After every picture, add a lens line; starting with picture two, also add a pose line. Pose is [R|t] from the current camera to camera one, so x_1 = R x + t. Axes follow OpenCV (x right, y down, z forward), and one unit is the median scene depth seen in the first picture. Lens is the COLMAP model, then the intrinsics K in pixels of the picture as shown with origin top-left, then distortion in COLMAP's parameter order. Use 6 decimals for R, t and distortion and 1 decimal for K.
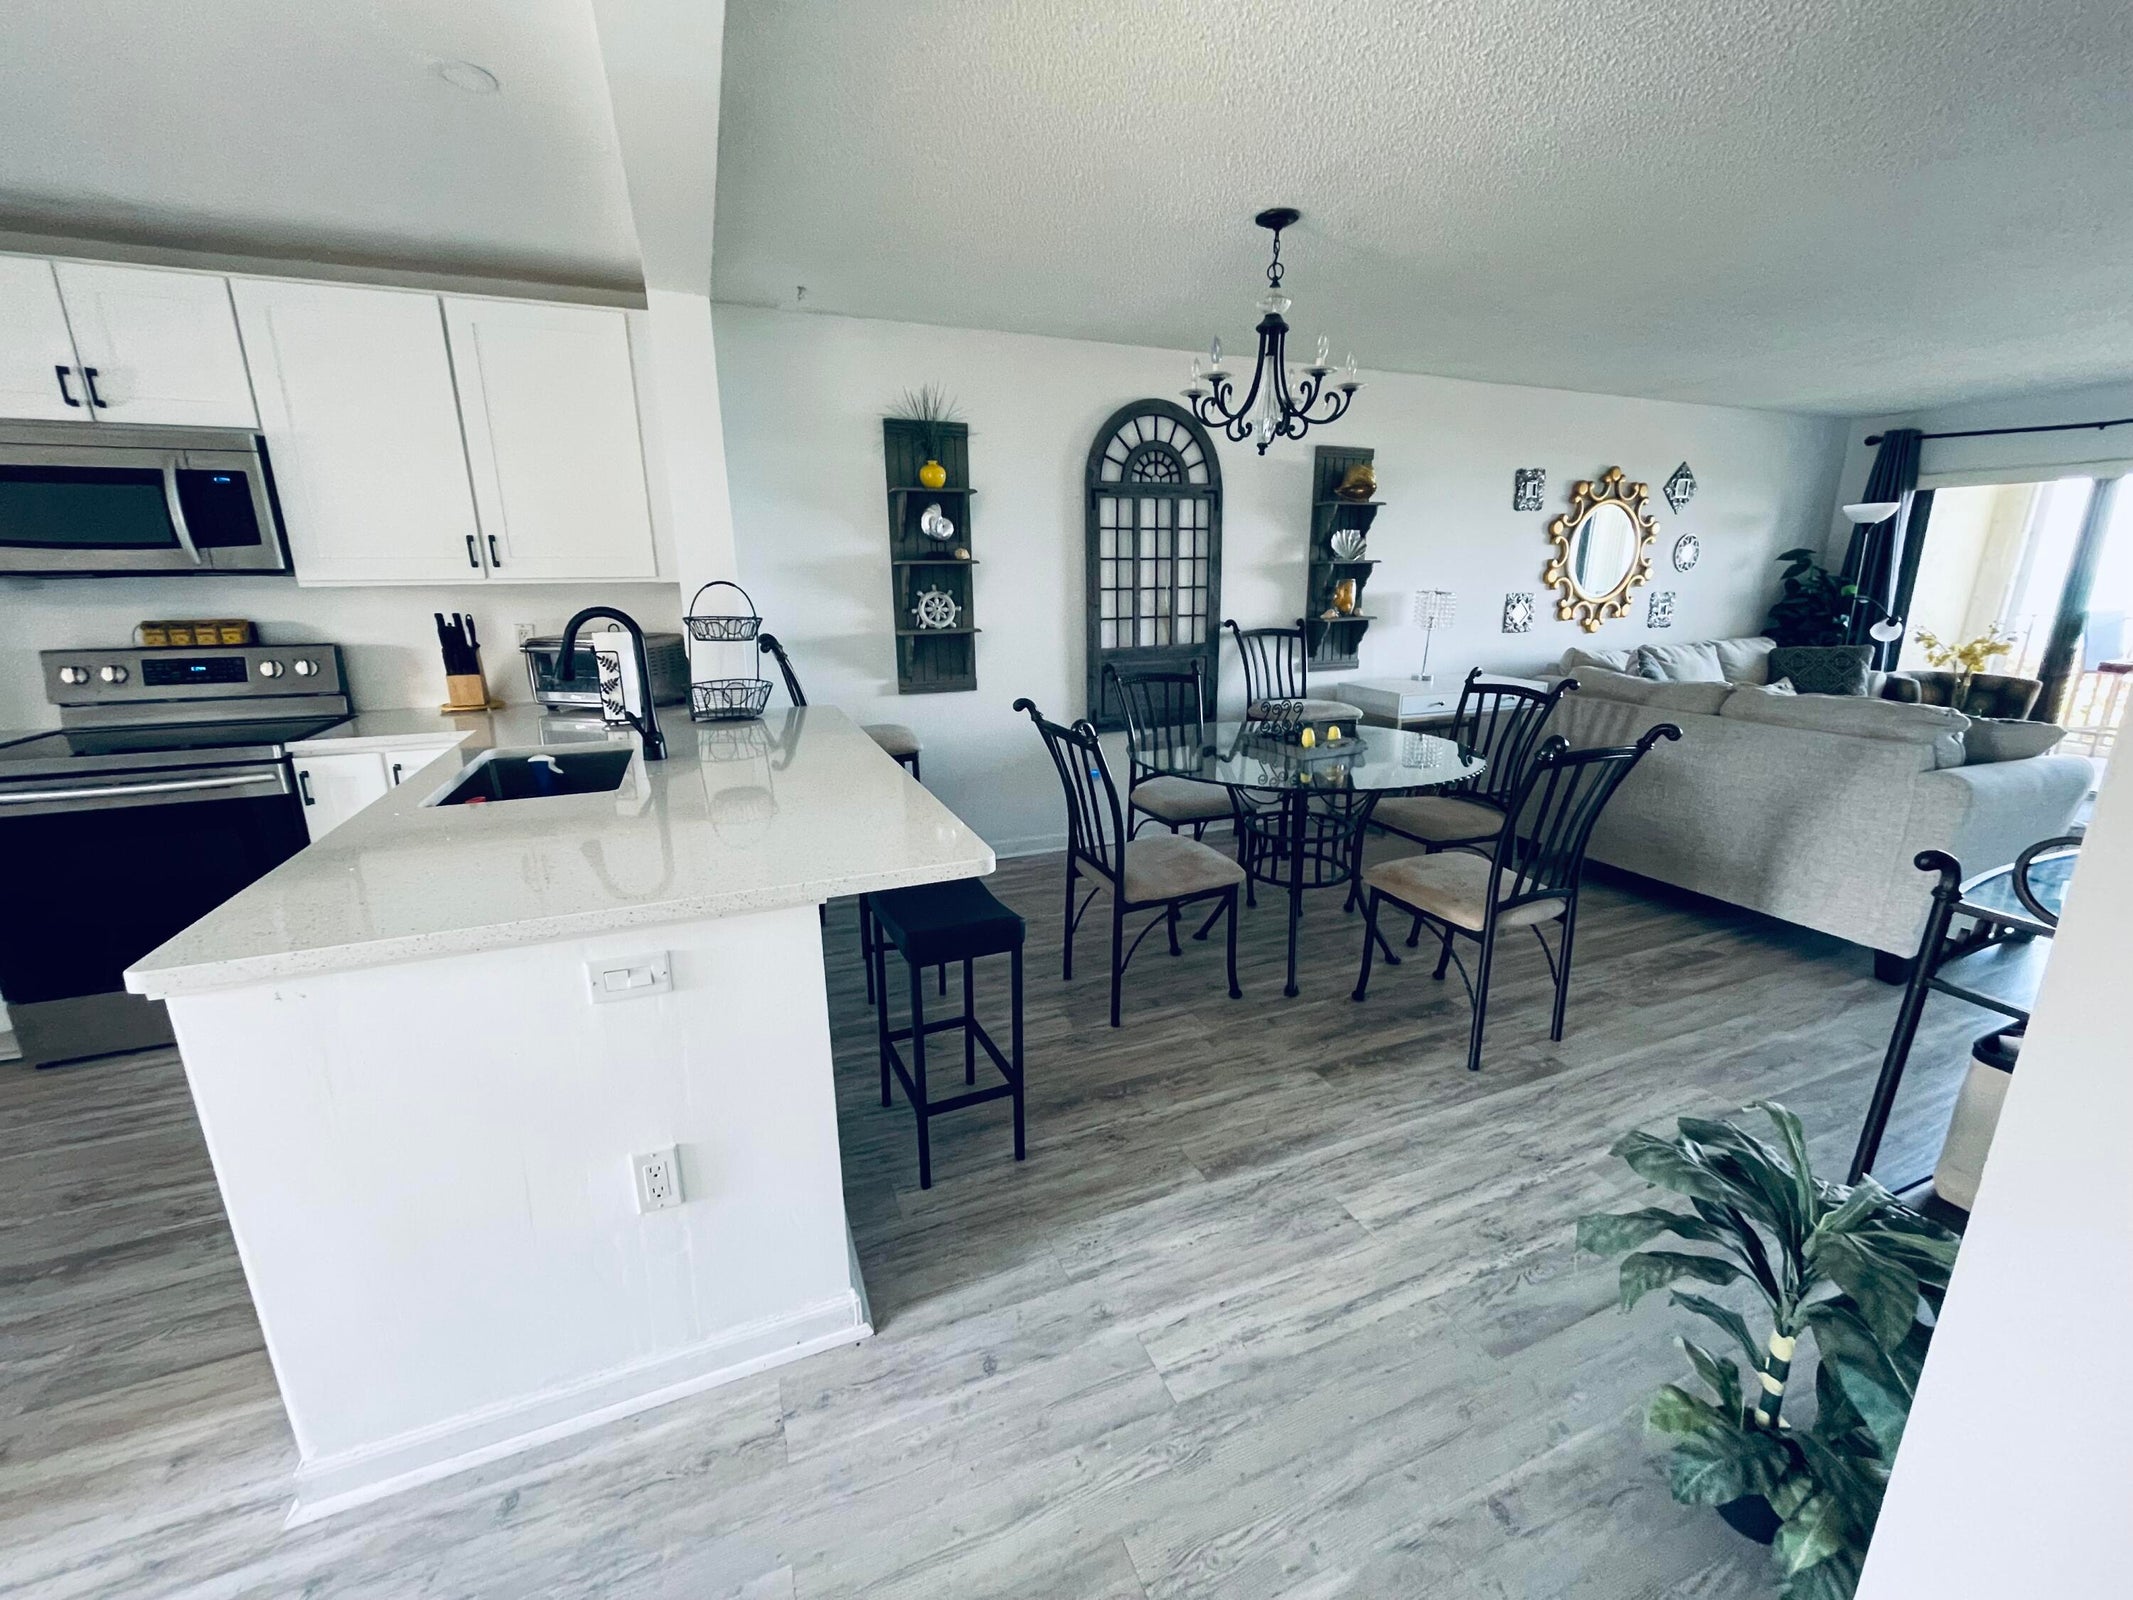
lens RADIAL K [[856.9, 0, 1066.4], [0, 856.9, 794.4], [0, 0, 1]] dist [-0.002012, -0.000369]
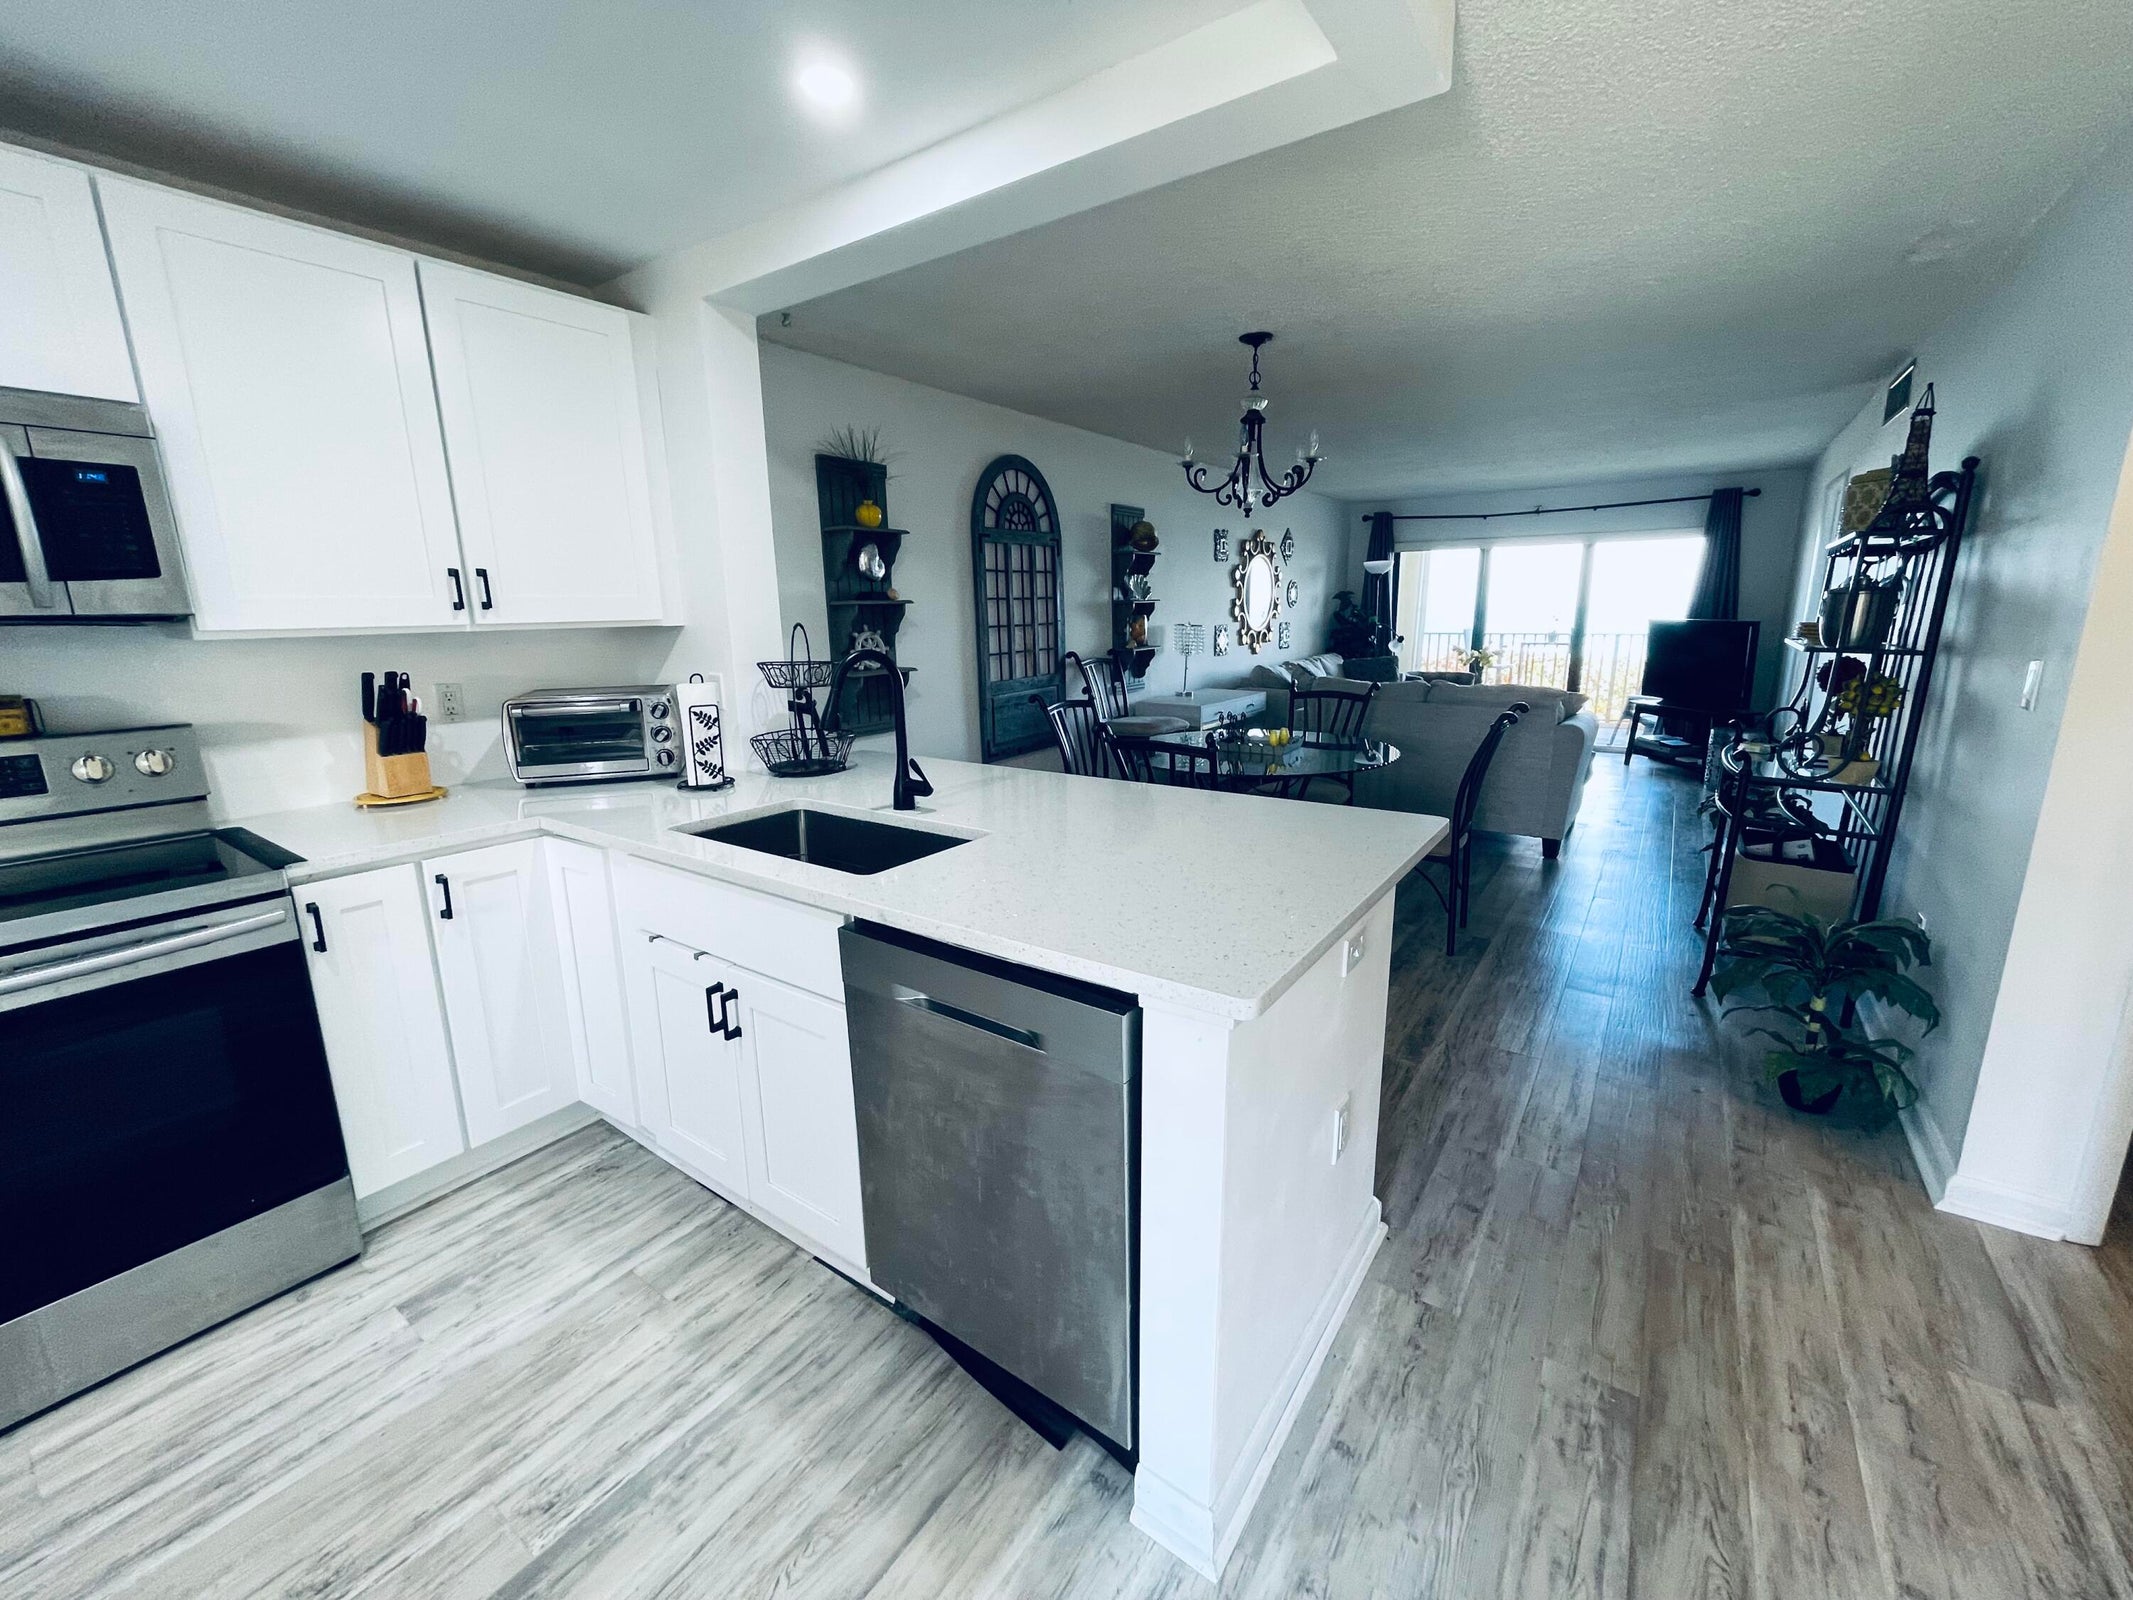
lens RADIAL K [[856.9, 0, 1067.6], [0, 856.9, 793.2], [0, 0, 1]] dist [-0.002012, -0.000369]
pose [[0.846370, -0.118607, 0.519220, -0.504010], [0.142020, 0.989849, -0.005390, -0.017107], [-0.513311, 0.078302, 0.854623, 0.063029]]
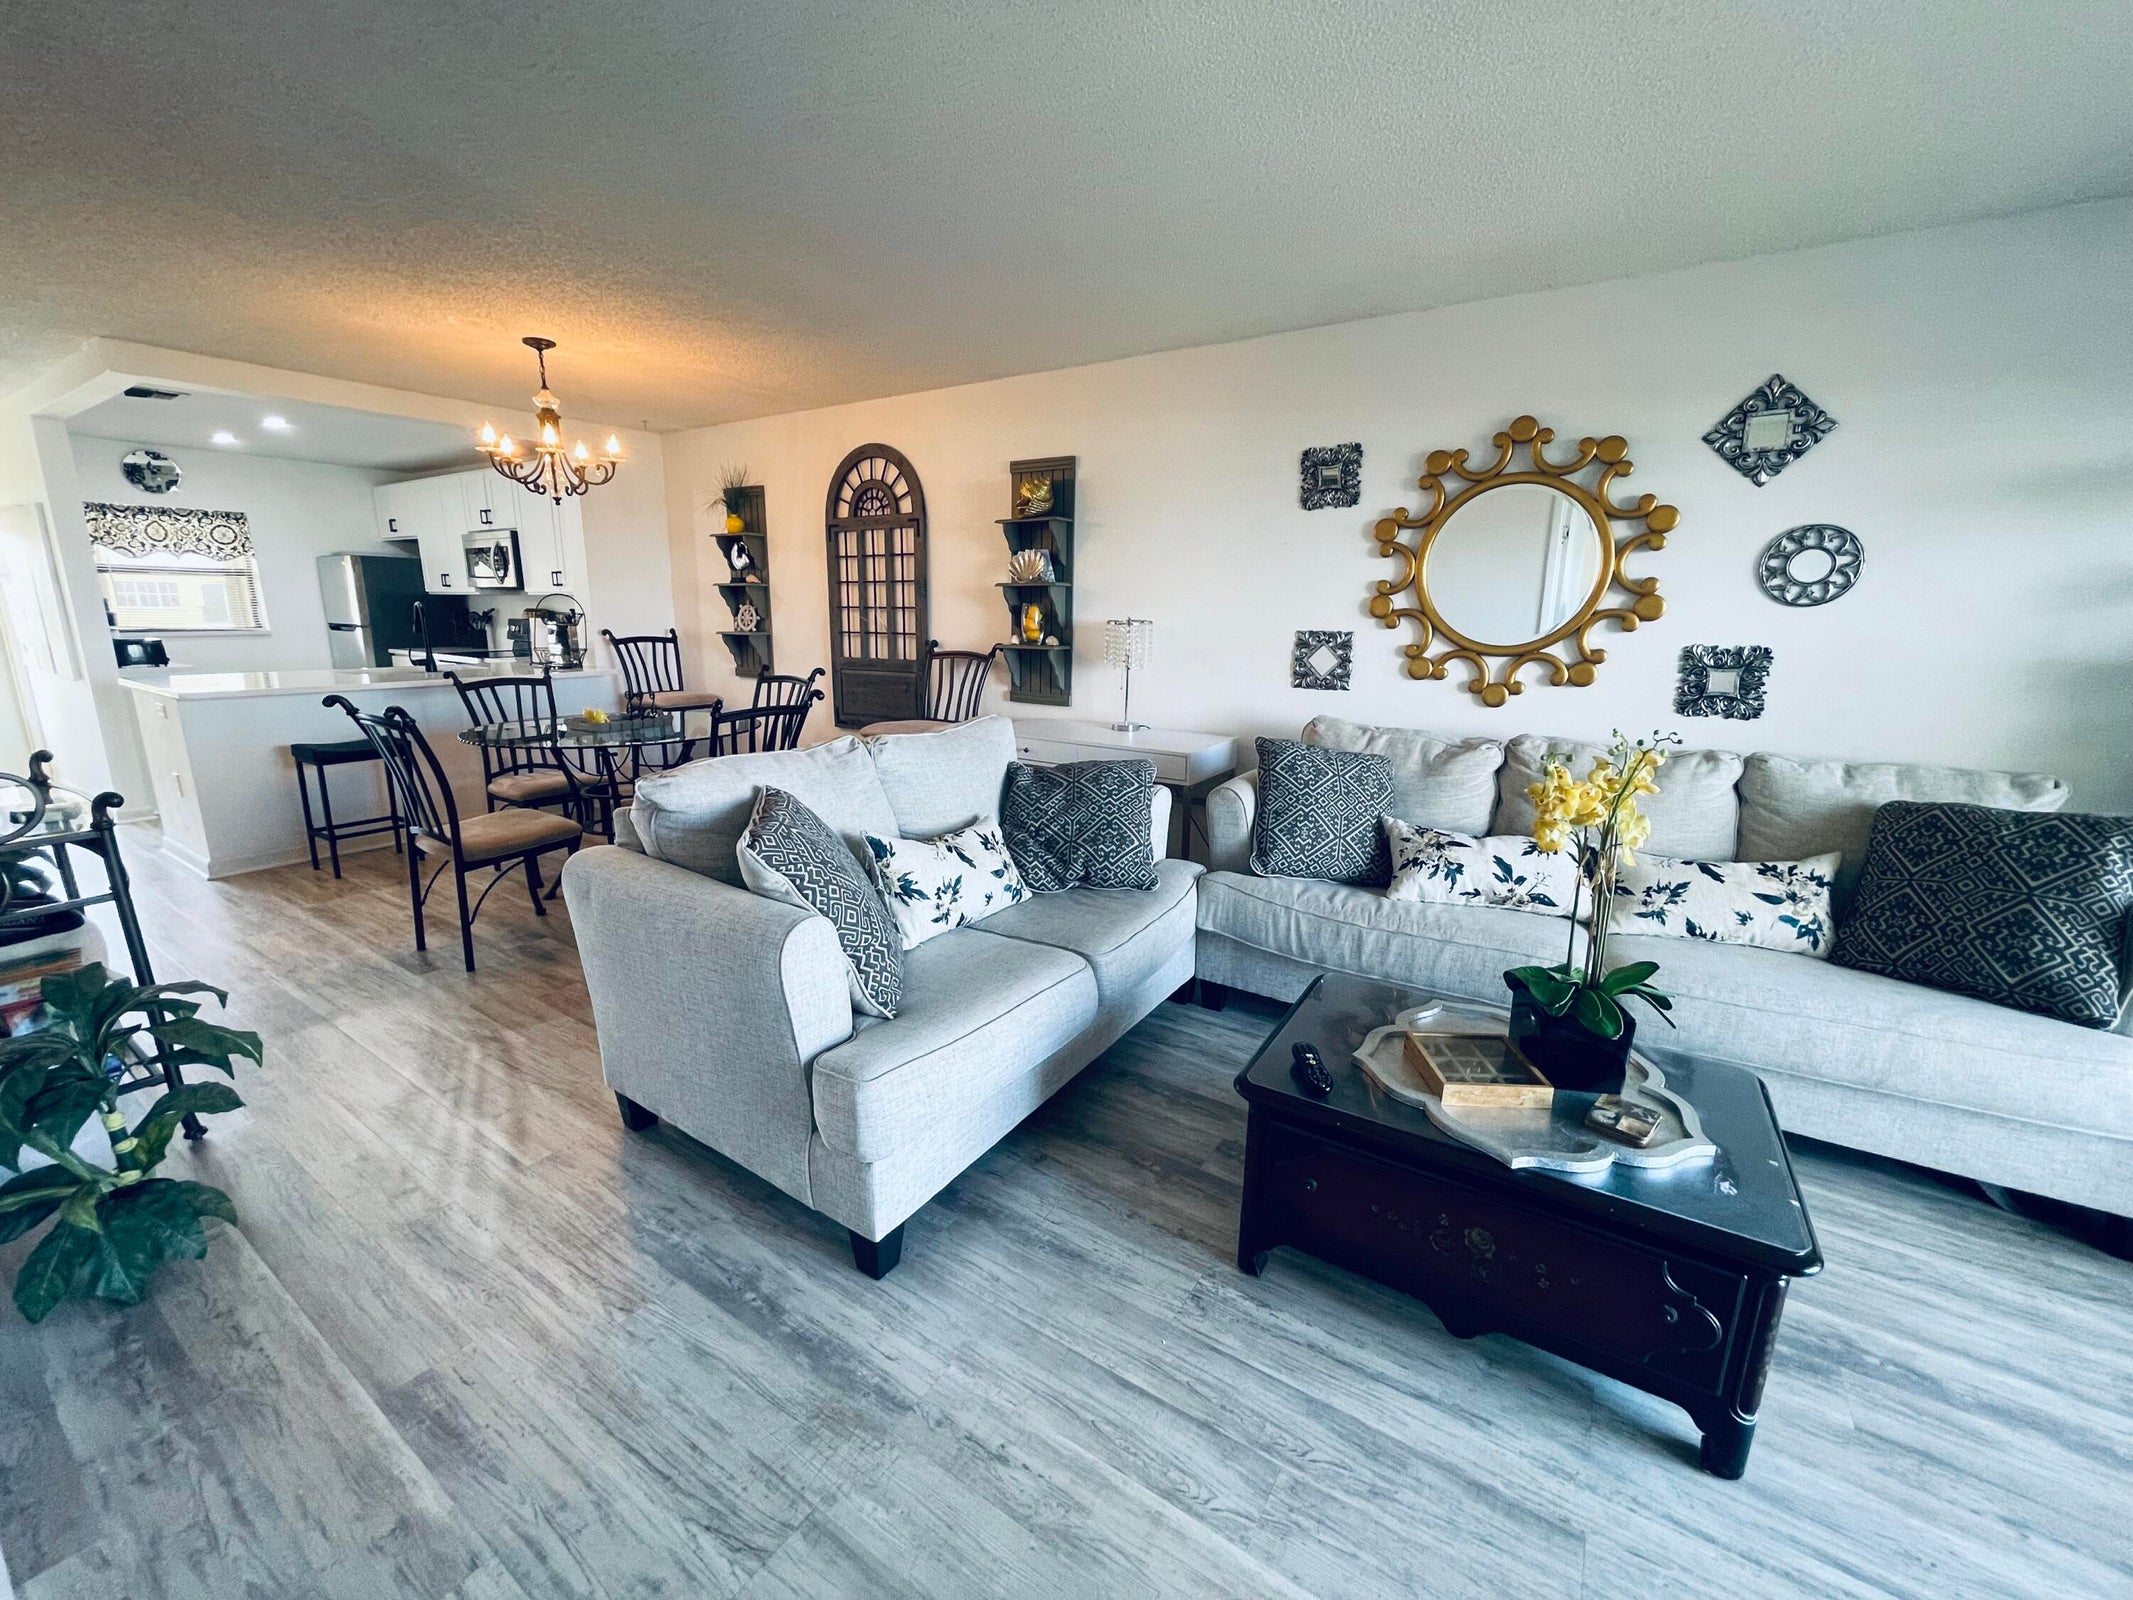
lens RADIAL K [[856.9, 0, 1066.4], [0, 856.9, 796.0], [0, 0, 1]] dist [-0.002012, -0.000369]
pose [[0.559355, 0.193515, -0.806023, 1.381276], [-0.225563, 0.971209, 0.076640, -0.163429], [0.797648, 0.138940, 0.586901, 0.653094]]
